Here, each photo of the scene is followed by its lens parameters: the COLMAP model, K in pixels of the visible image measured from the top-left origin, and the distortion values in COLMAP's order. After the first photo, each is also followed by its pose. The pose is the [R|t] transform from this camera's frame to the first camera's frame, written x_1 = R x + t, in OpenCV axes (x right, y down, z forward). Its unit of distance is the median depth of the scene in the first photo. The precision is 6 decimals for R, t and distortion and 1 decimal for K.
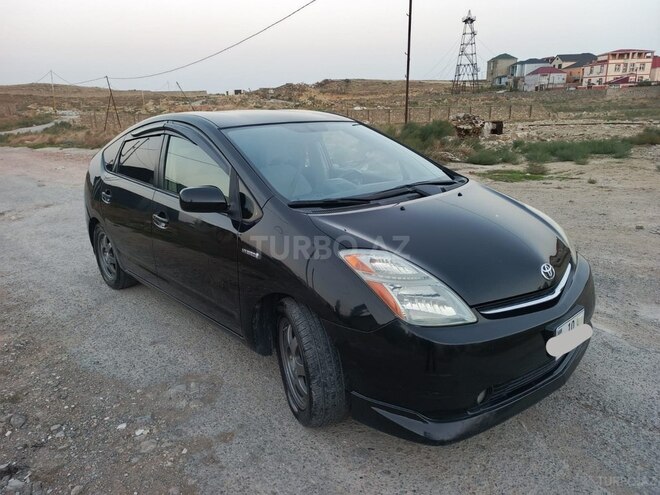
lens RADIAL K [[469.0, 0, 329.2], [0, 469.0, 249.3], [0, 0, 1]] dist [0.019109, -0.013820]
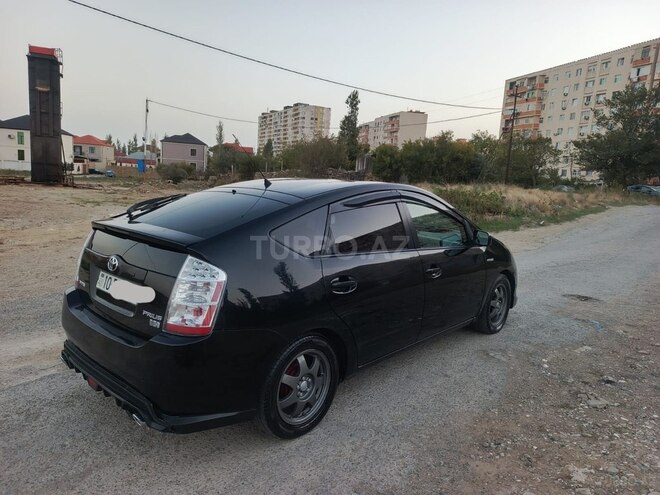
lens RADIAL K [[467.7, 0, 328.8], [0, 467.7, 249.0], [0, 0, 1]] dist [0.024703, -0.019948]
pose [[-0.084035, -0.126545, 0.988395, -0.089489], [0.240859, 0.959912, 0.143377, -0.020877], [-0.966915, 0.250112, -0.050186, 0.077445]]
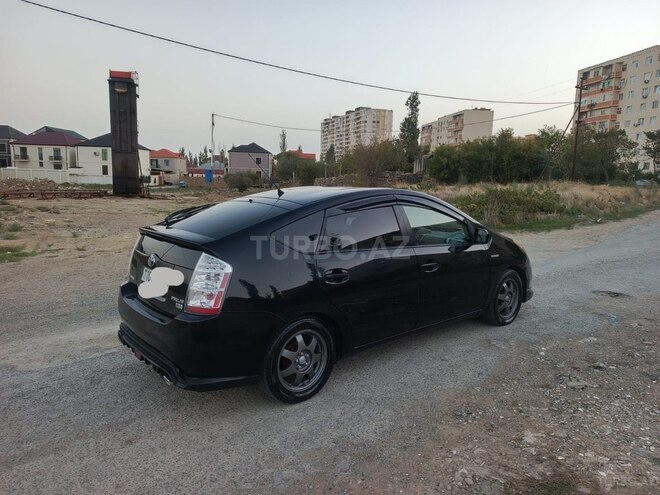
lens RADIAL K [[469.0, 0, 329.2], [0, 469.0, 249.3], [0, 0, 1]] dist [0.019109, -0.013820]
pose [[0.050345, -0.118768, 0.991645, -0.100437], [0.272801, 0.956781, 0.100743, -0.019015], [-0.960752, 0.265450, 0.080569, 0.068605]]
